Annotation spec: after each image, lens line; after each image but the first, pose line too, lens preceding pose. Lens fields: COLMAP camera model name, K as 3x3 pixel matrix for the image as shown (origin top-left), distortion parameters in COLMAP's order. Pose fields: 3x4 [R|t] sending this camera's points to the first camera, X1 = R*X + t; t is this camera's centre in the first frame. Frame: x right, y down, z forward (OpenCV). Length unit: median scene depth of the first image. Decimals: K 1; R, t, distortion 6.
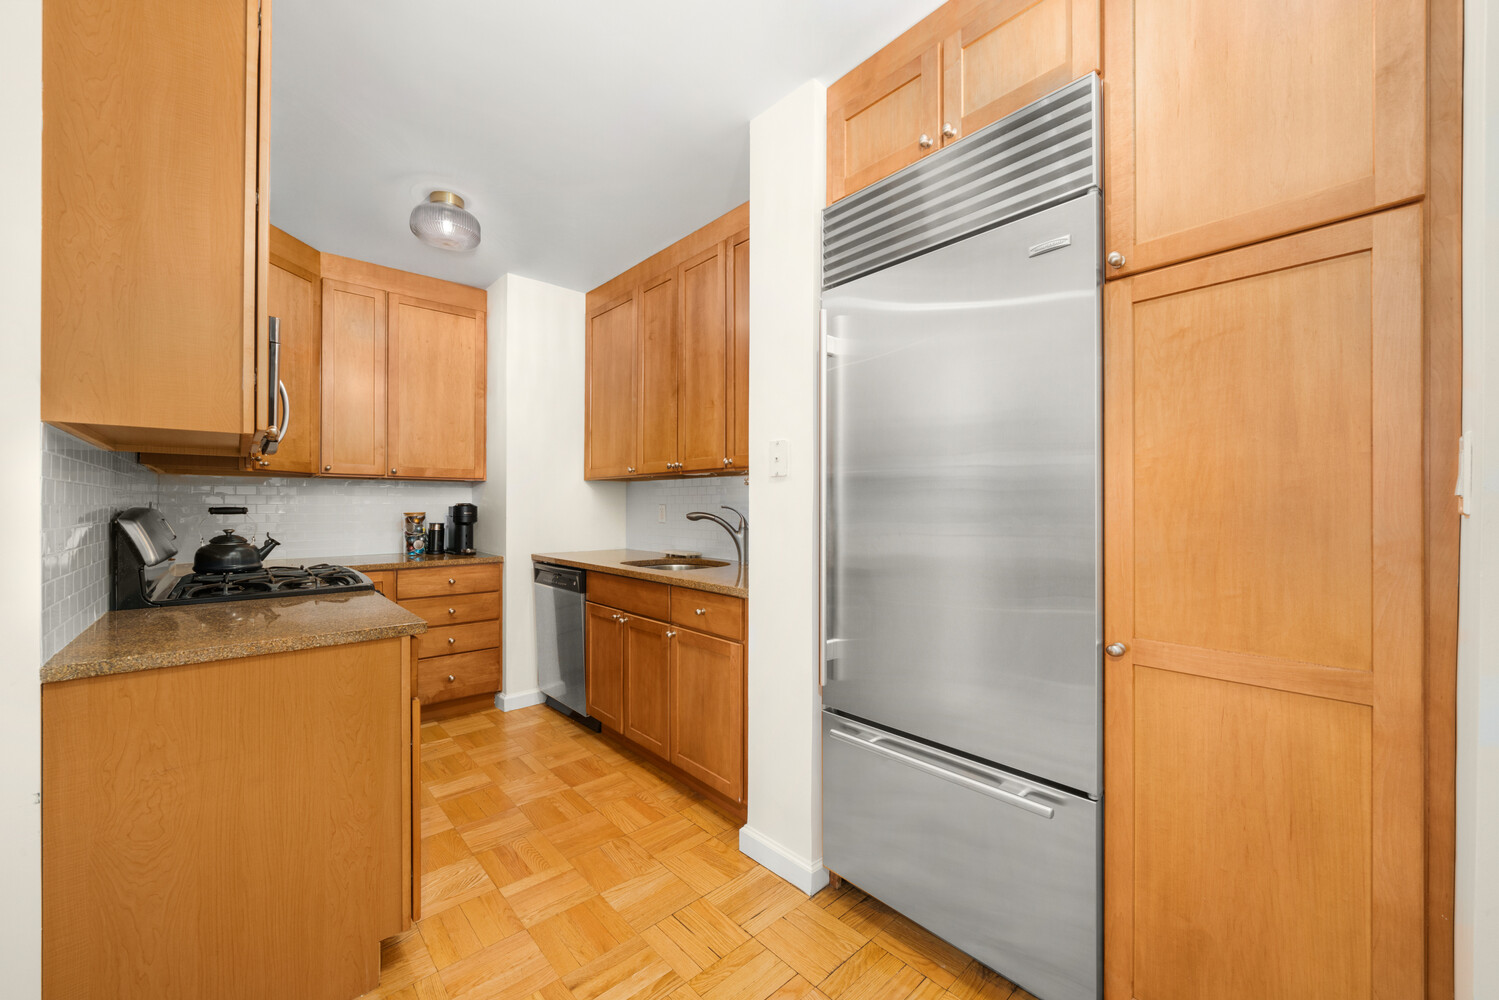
lens RADIAL K [[583.1, 0, 747.2], [0, 583.1, 508.3], [0, 0, 1]] dist [-0.001452, -0.000150]
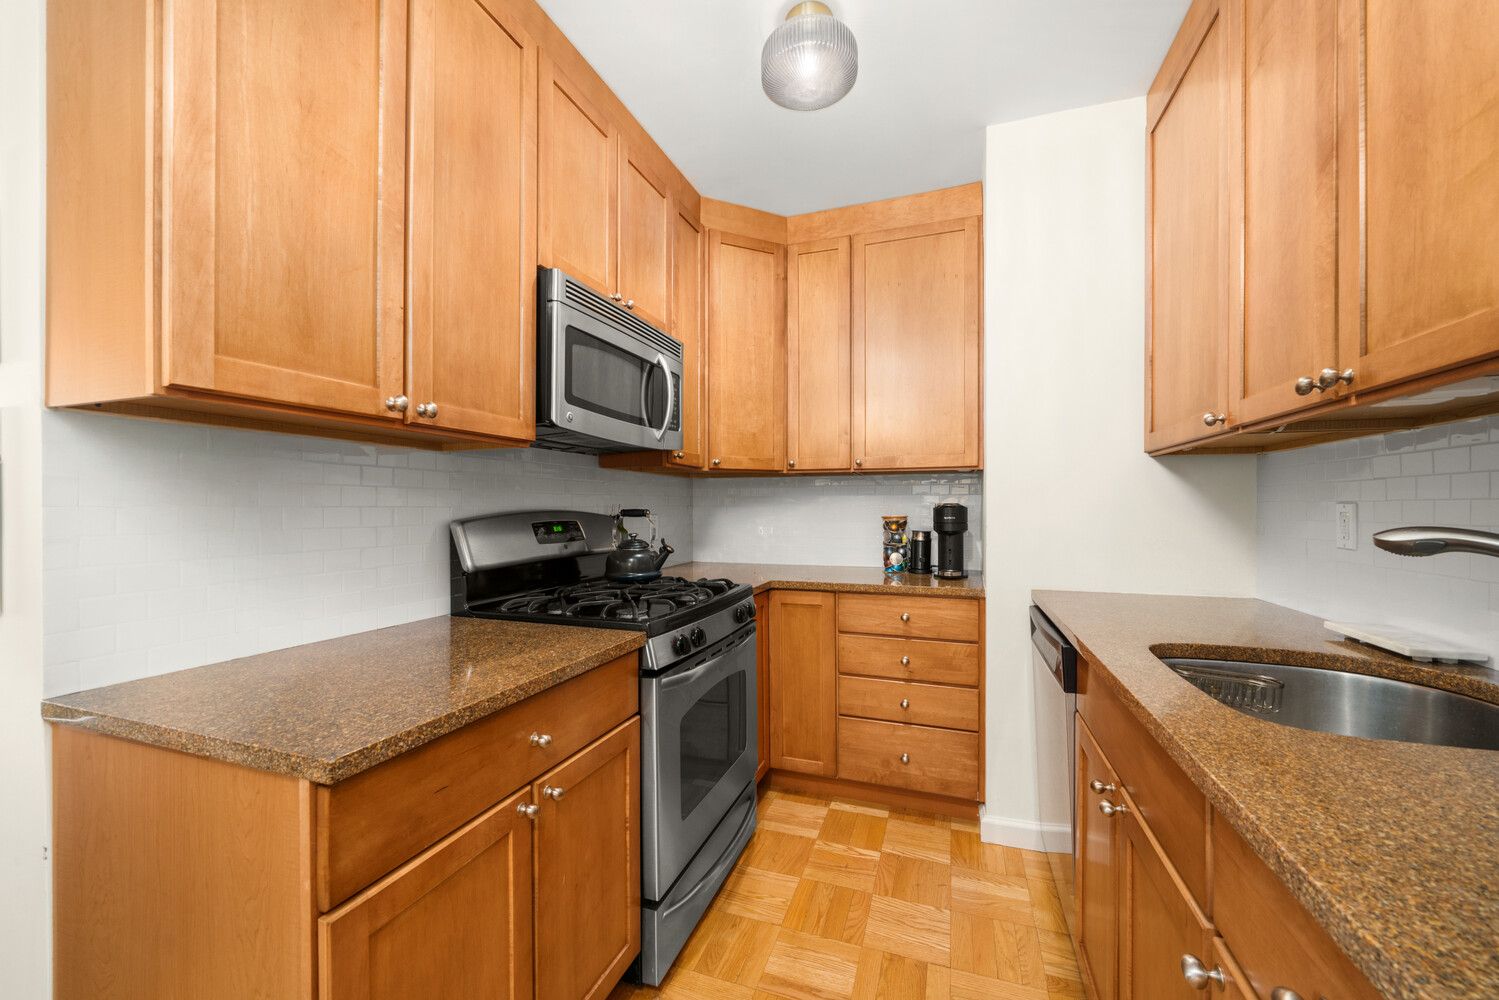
lens RADIAL K [[583.1, 0, 747.2], [0, 583.1, 508.3], [0, 0, 1]] dist [-0.001452, -0.000150]
pose [[0.481603, 0.000223, -0.876389, 0.004213], [-0.003023, 0.999994, -0.001407, -0.001543], [0.876384, 0.003327, 0.481601, 0.494270]]
